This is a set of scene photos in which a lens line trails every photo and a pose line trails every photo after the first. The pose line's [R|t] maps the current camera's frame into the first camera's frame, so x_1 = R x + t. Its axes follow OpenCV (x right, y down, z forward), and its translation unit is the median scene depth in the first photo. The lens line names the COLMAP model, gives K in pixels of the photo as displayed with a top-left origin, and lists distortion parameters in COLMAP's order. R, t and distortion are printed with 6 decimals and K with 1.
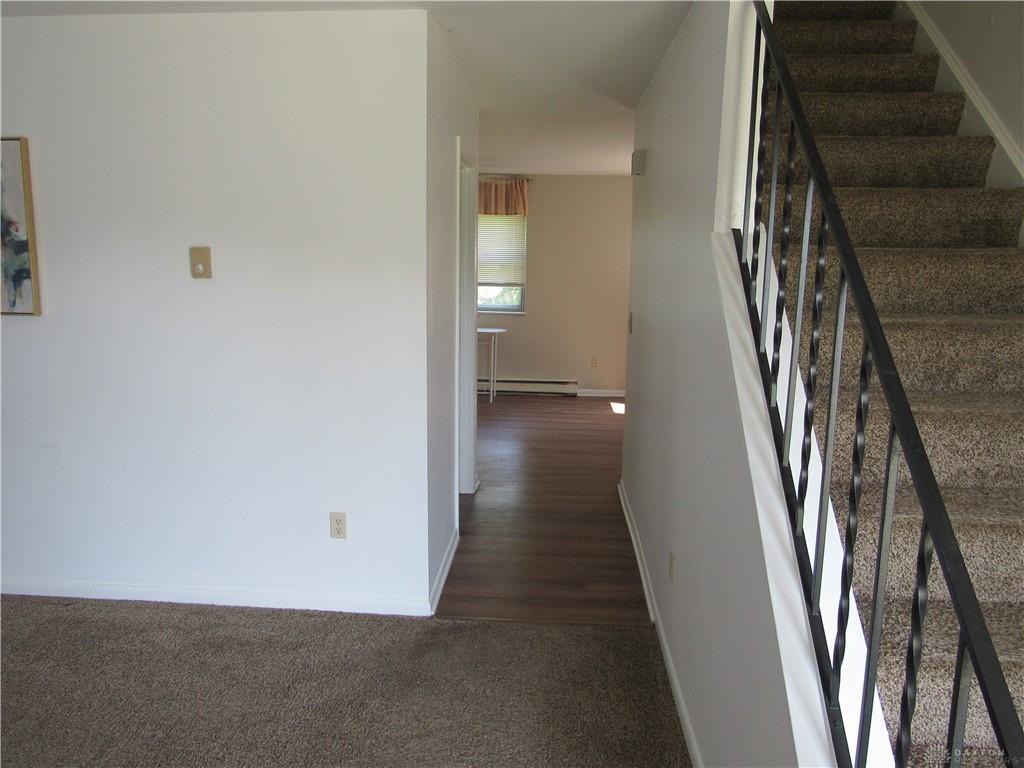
lens RADIAL K [[739.9, 0, 512.7], [0, 739.9, 388.5], [0, 0, 1]] dist [-0.016314, -0.001873]
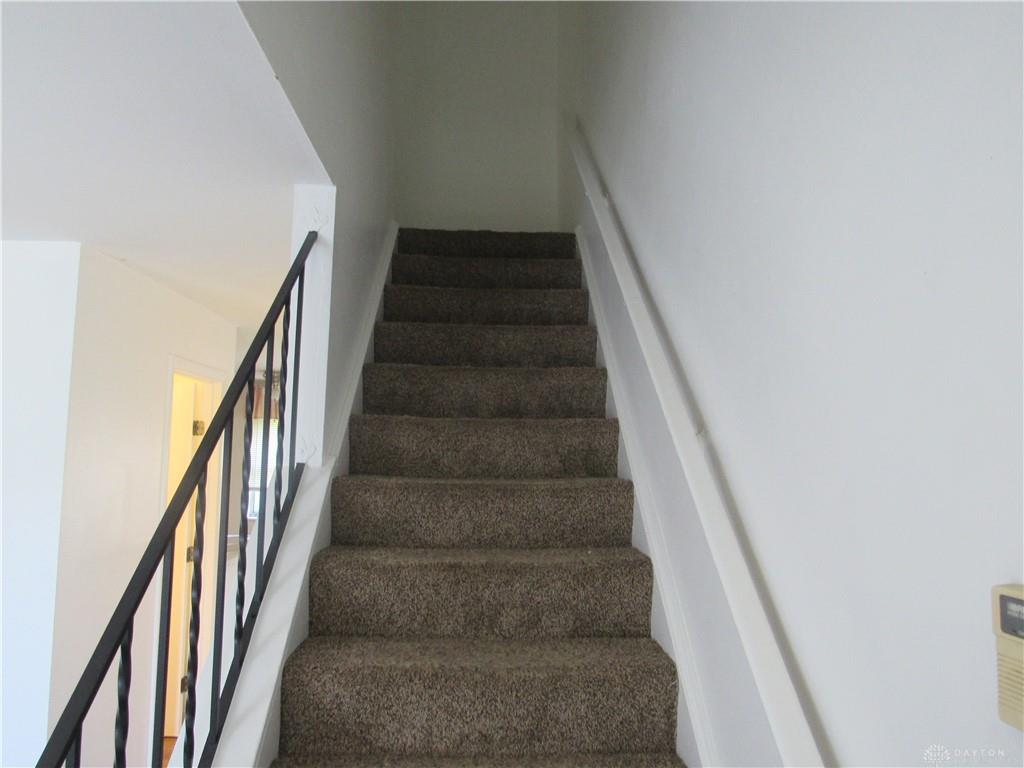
lens RADIAL K [[739.9, 0, 512.7], [0, 739.9, 388.5], [0, 0, 1]] dist [-0.016314, -0.001873]
pose [[0.995221, 0.007250, 0.097381, 0.452825], [0.017847, 0.966941, -0.254375, -0.054392], [-0.096006, 0.254897, 0.962190, 0.007538]]
